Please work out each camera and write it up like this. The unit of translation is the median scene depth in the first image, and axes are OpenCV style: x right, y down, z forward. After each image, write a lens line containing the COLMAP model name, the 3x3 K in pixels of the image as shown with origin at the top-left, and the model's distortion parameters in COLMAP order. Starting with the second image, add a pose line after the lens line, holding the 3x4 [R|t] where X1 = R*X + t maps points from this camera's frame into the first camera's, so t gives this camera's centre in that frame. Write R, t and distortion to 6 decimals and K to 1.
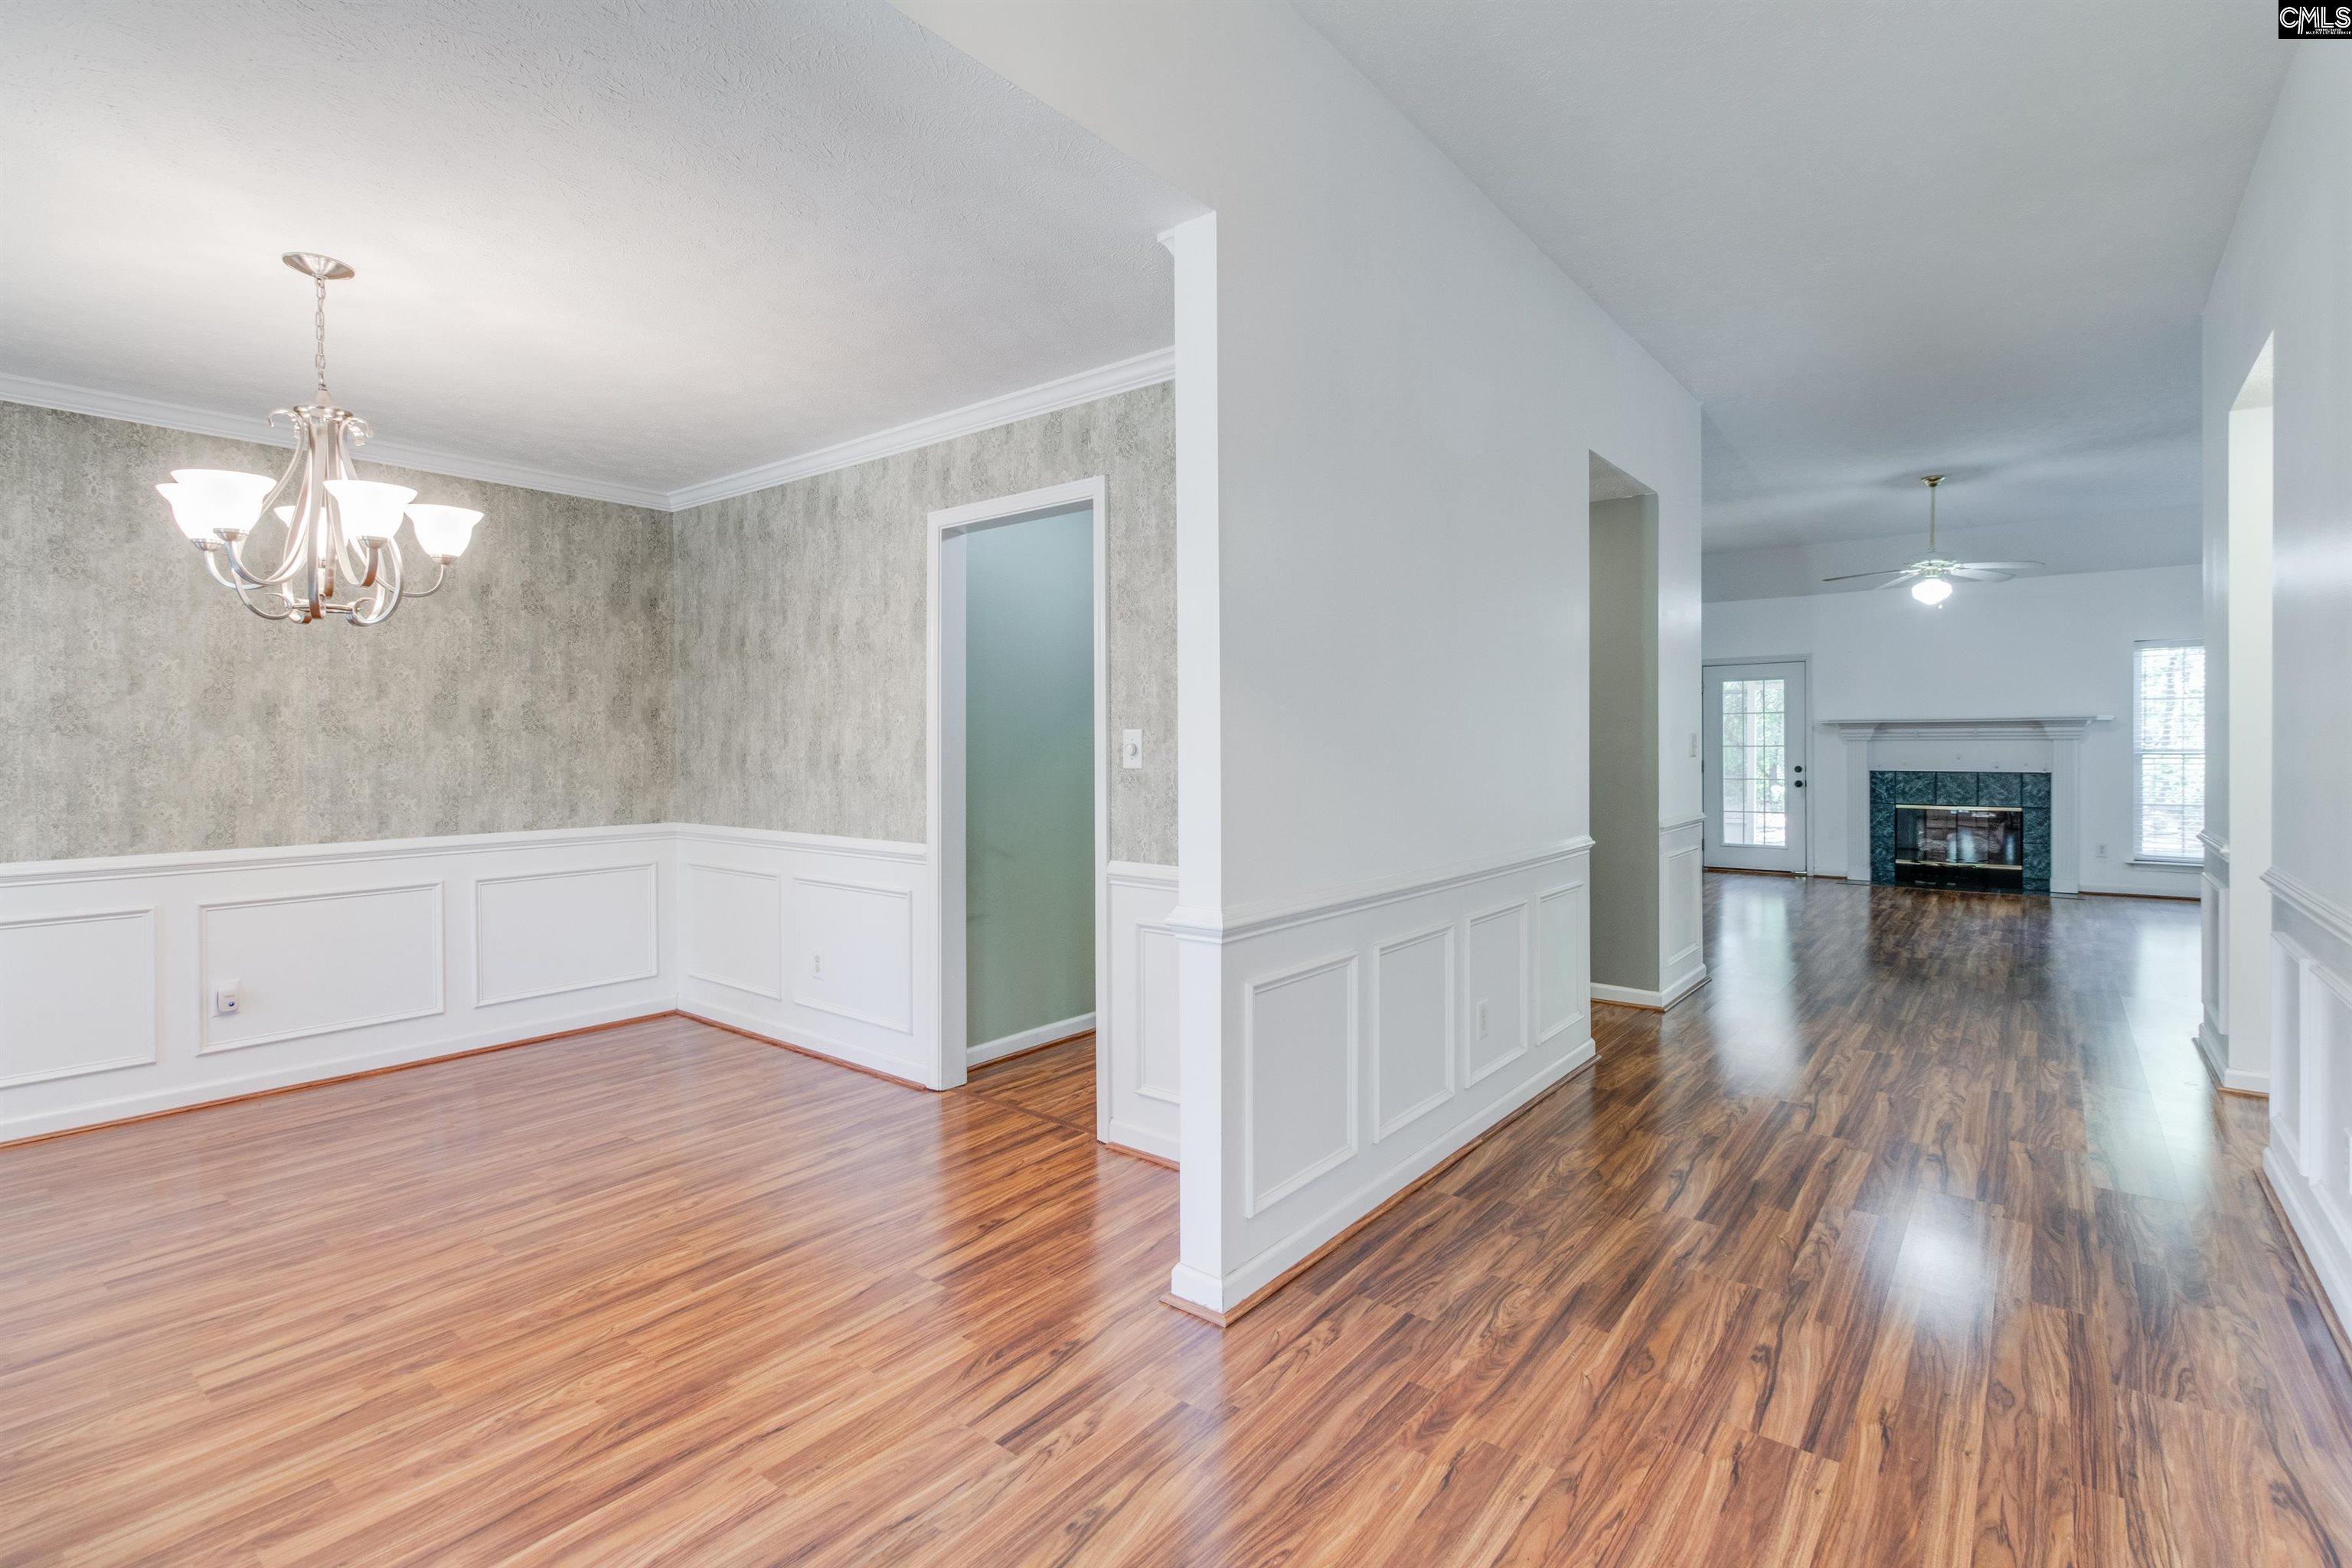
lens RADIAL K [[1085.6, 0, 1178.7], [0, 1085.6, 770.4], [0, 0, 1]] dist [0.000467, 0.001423]
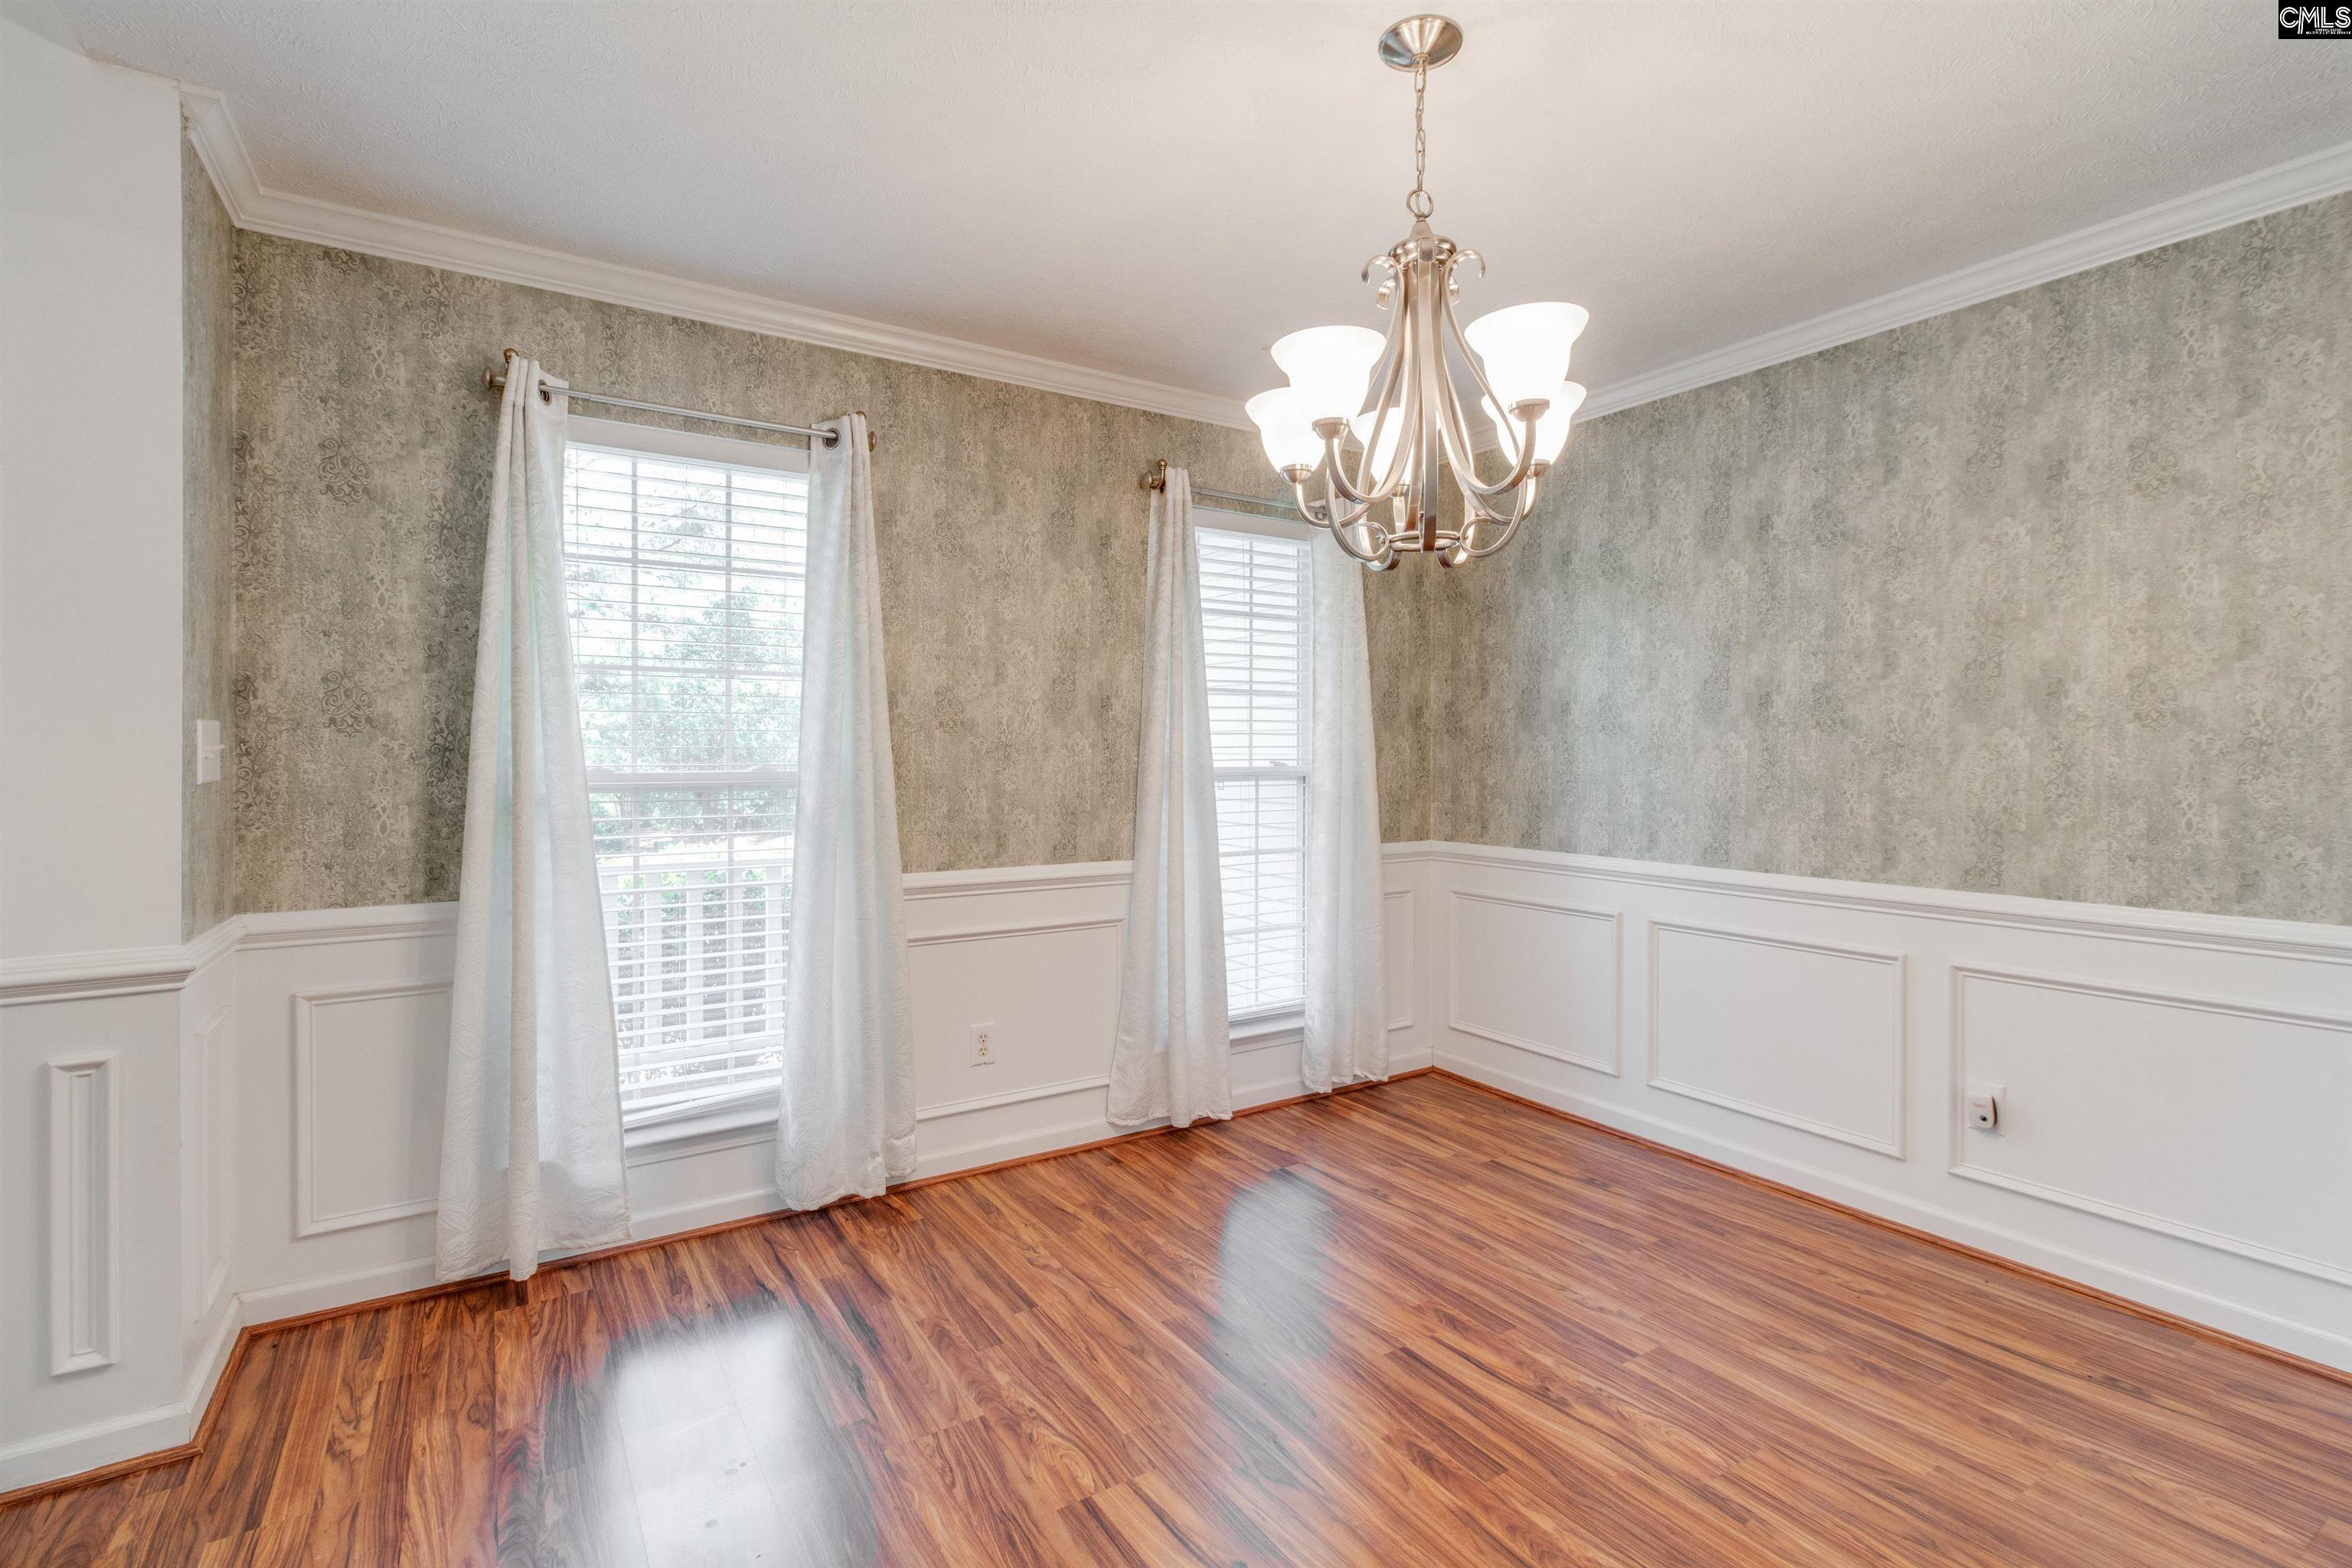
lens RADIAL K [[1085.6, 0, 1176.0], [0, 1085.6, 751.7], [0, 0, 1]] dist [0.000467, 0.001423]
pose [[-0.312912, 0.004396, -0.949772, -0.056156], [-0.019626, 0.999746, 0.011093, -0.014649], [0.949579, 0.022111, -0.312746, 0.699737]]
